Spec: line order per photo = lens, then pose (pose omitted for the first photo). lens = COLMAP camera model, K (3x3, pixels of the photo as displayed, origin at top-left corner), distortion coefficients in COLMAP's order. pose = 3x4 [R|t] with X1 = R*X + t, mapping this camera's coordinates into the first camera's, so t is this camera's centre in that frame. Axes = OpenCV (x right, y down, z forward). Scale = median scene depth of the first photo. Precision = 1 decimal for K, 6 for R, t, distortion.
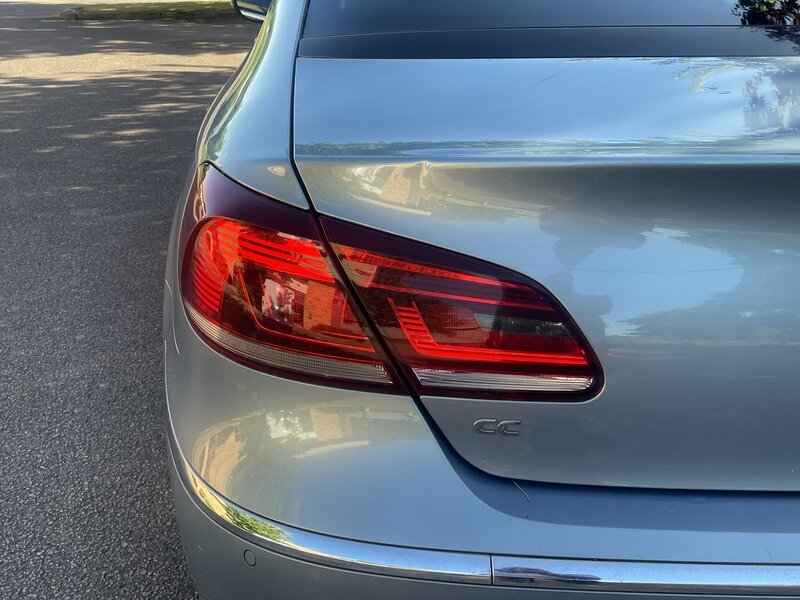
lens RADIAL K [[936.8, 0, 401.5], [0, 936.8, 308.2], [0, 0, 1]] dist [0.107357, -0.167144]
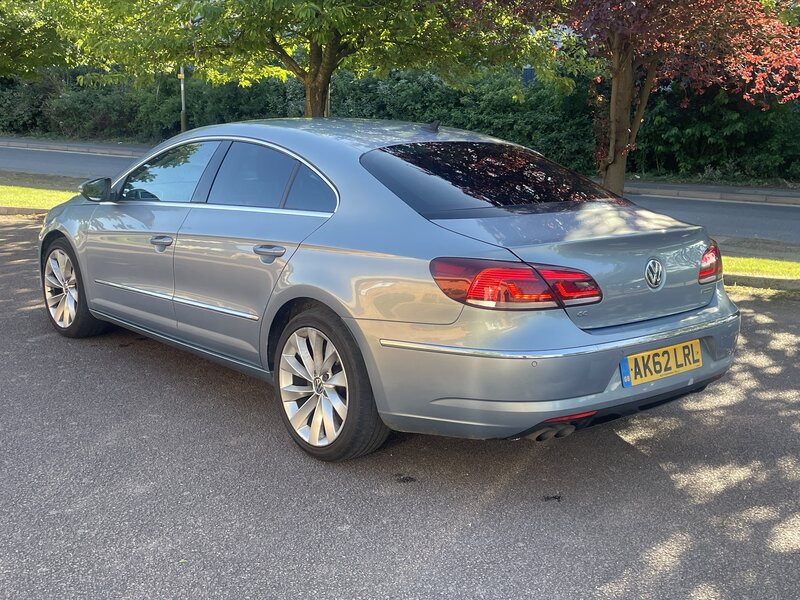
lens RADIAL K [[936.8, 0, 401.5], [0, 936.8, 308.2], [0, 0, 1]] dist [0.107357, -0.167144]
pose [[0.783919, -0.117288, 0.609684, -2.184237], [0.205125, 0.975778, -0.076029, 0.196825], [-0.586000, 0.184662, 0.788989, -1.184624]]
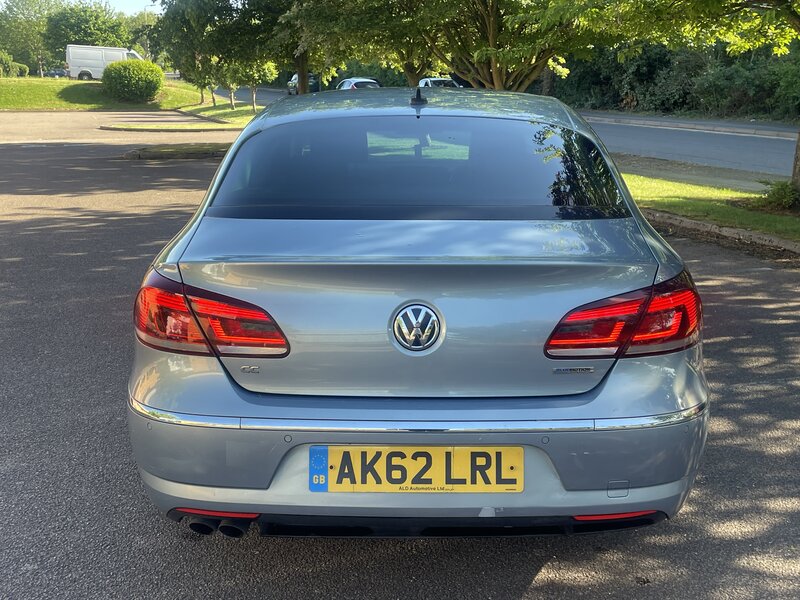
lens RADIAL K [[946.1, 0, 400.0], [0, 946.1, 300.0], [0, 0, 1]] dist [0.075658, -0.044591]
pose [[0.998175, 0.001538, -0.060373, 0.534379], [-0.009820, 0.990504, -0.137132, 0.235348], [0.059589, 0.137474, 0.988711, -1.202551]]
